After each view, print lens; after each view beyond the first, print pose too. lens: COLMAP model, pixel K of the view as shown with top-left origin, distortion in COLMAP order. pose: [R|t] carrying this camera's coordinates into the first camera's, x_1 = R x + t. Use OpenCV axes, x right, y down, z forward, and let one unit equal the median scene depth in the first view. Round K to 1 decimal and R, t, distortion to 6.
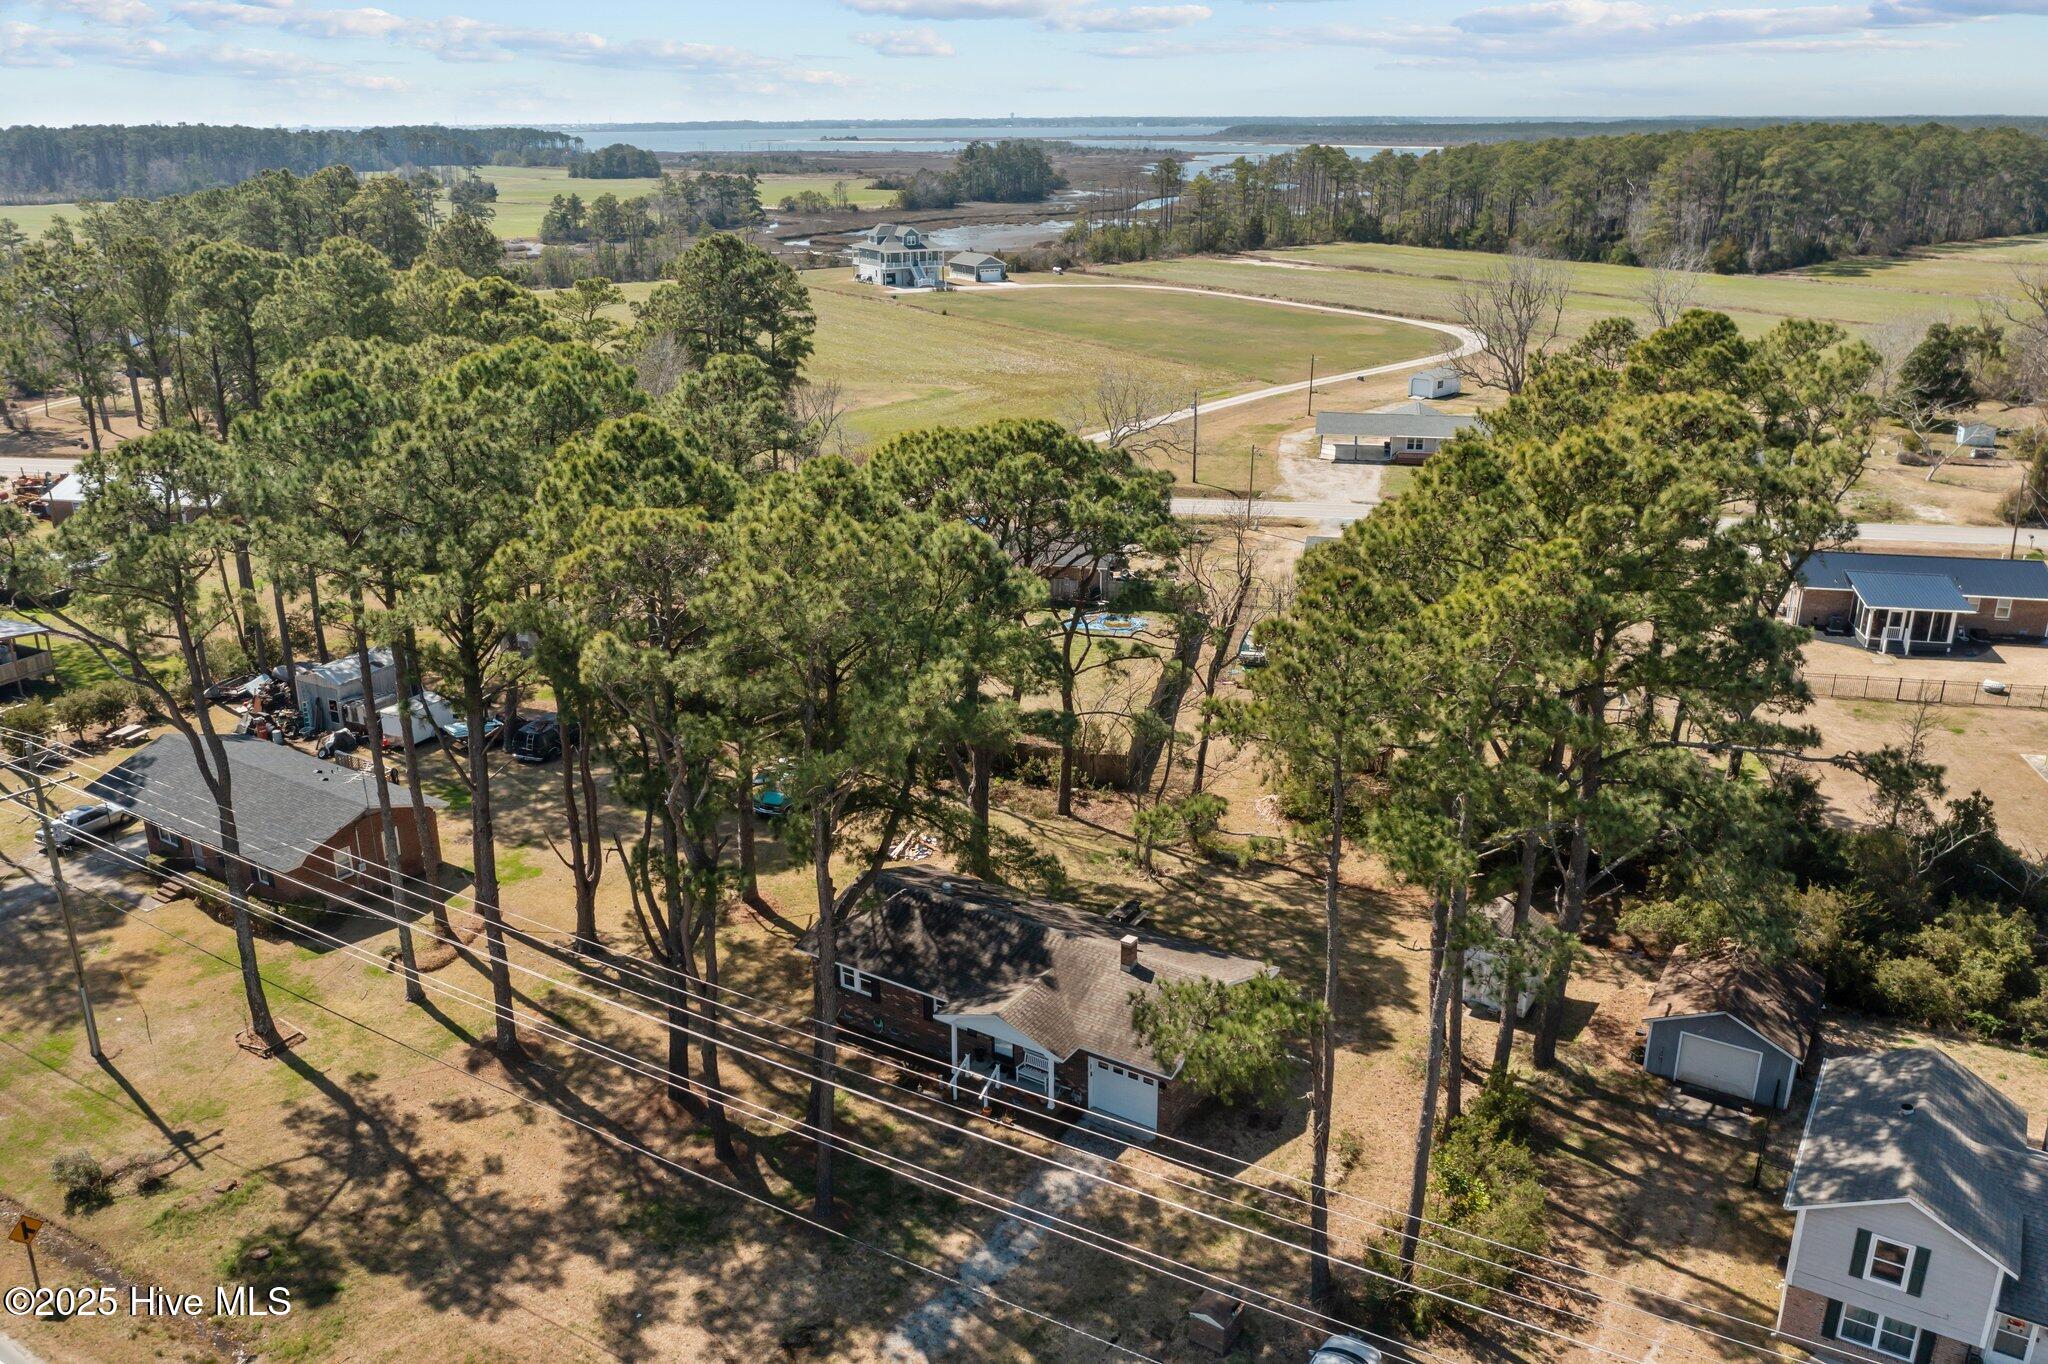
lens RADIAL K [[1722.2, 0, 1028.2], [0, 1722.2, 510.5], [0, 0, 1]] dist [-0.000701, -0.073439]
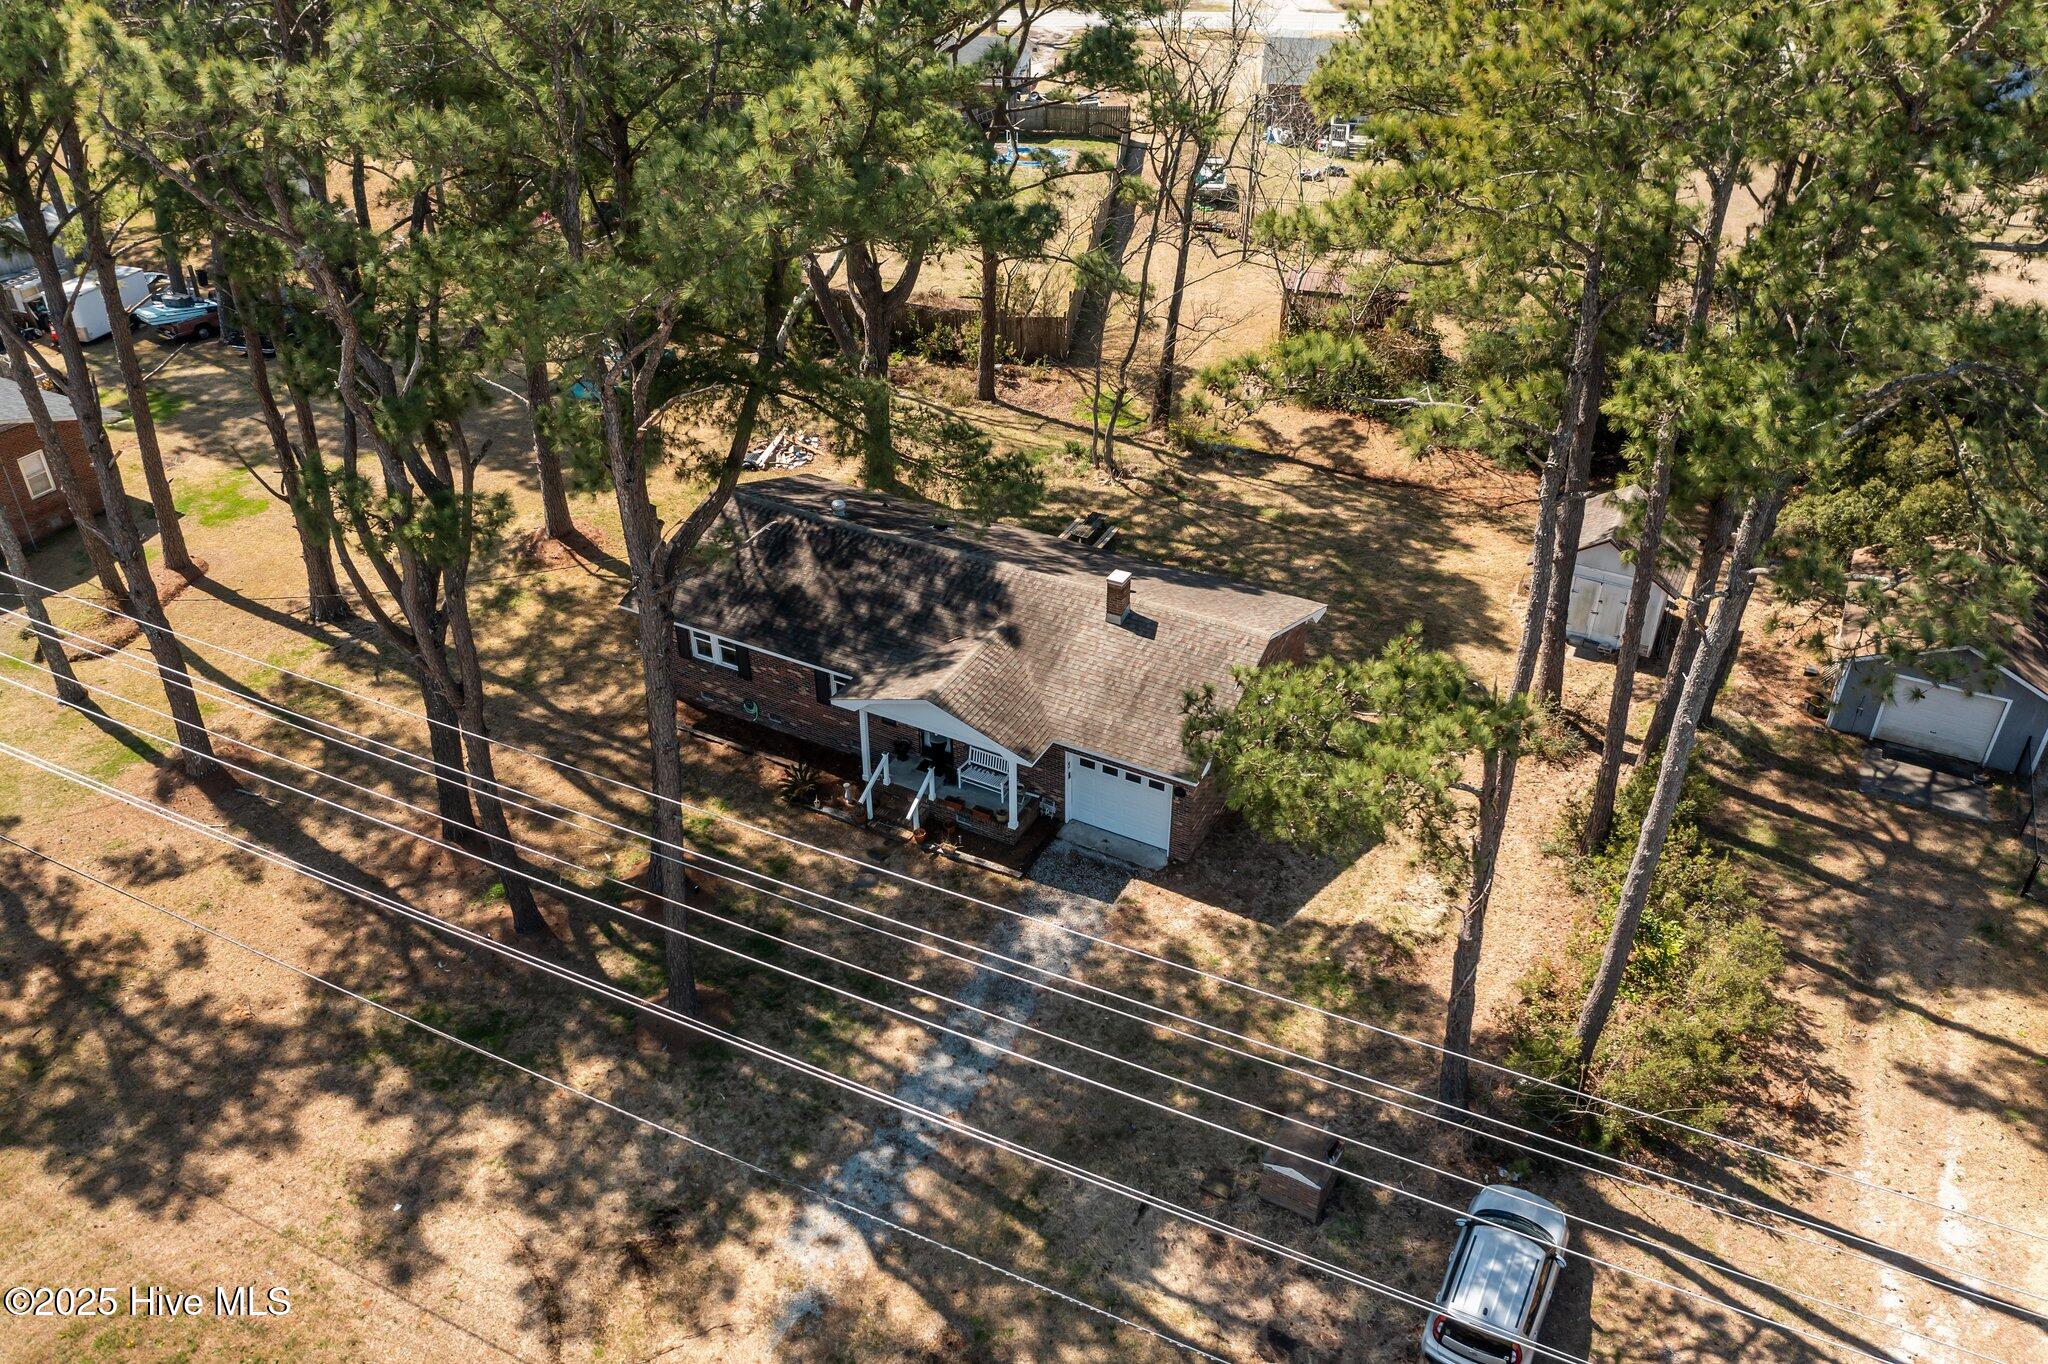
lens RADIAL K [[1625.8, 0, 1029.4], [0, 1625.8, 783.1], [0, 0, 1]] dist [-0.001034, 0.008207]
pose [[0.996371, -0.051119, 0.068051, -0.026488], [0.020686, 0.921011, 0.388986, 0.079399], [-0.082560, -0.386167, 0.918727, 0.403593]]
